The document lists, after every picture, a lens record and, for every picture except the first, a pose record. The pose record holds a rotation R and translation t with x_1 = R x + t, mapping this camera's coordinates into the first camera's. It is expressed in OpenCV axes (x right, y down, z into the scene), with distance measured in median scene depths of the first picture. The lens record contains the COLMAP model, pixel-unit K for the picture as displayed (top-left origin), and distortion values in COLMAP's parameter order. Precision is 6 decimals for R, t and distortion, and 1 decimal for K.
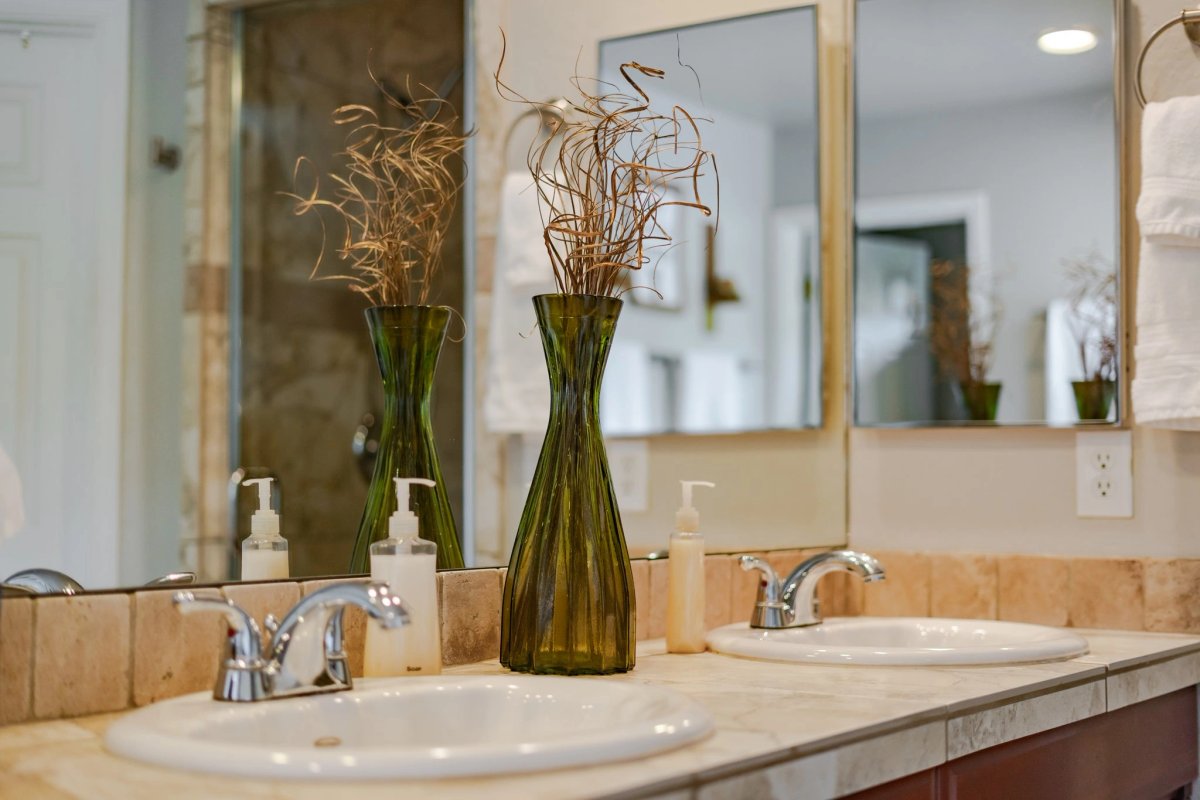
lens RADIAL K [[1799.4, 0, 600.0], [0, 1799.4, 400.0], [0, 0, 1]] dist [-0.002741, -0.023924]
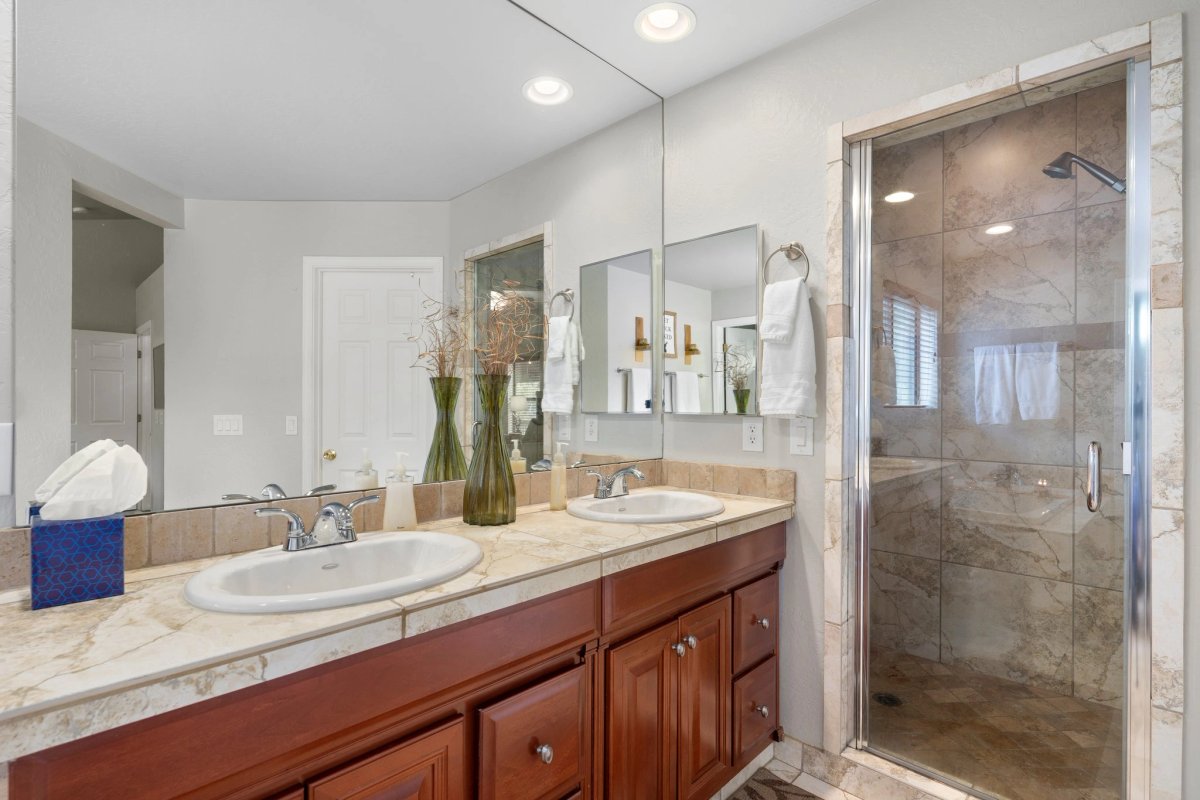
lens RADIAL K [[576.6, 0, 599.7], [0, 576.6, 401.8], [0, 0, 1]] dist [-0.002432, -0.000499]
pose [[0.983840, -0.002959, -0.179025, 0.219075], [0.010588, 0.999075, 0.041678, -0.040330], [0.178737, -0.042900, 0.982961, 0.178020]]
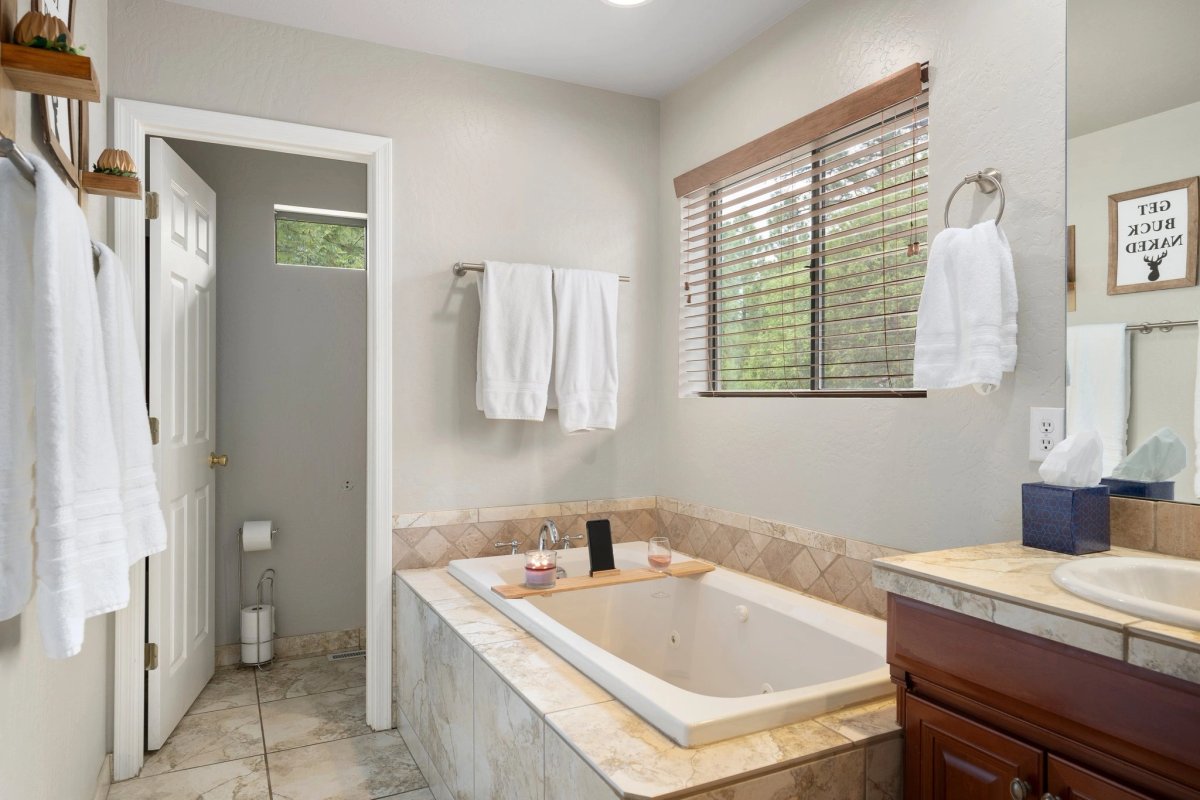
lens RADIAL K [[755.5, 0, 600.0], [0, 755.5, 400.0], [0, 0, 1]] dist [0.001356, 0.000416]
pose [[-0.491615, 0.000866, -0.870812, 0.542030], [0.036002, 0.999165, -0.019331, -0.021642], [0.870068, -0.040854, -0.491235, 0.475089]]
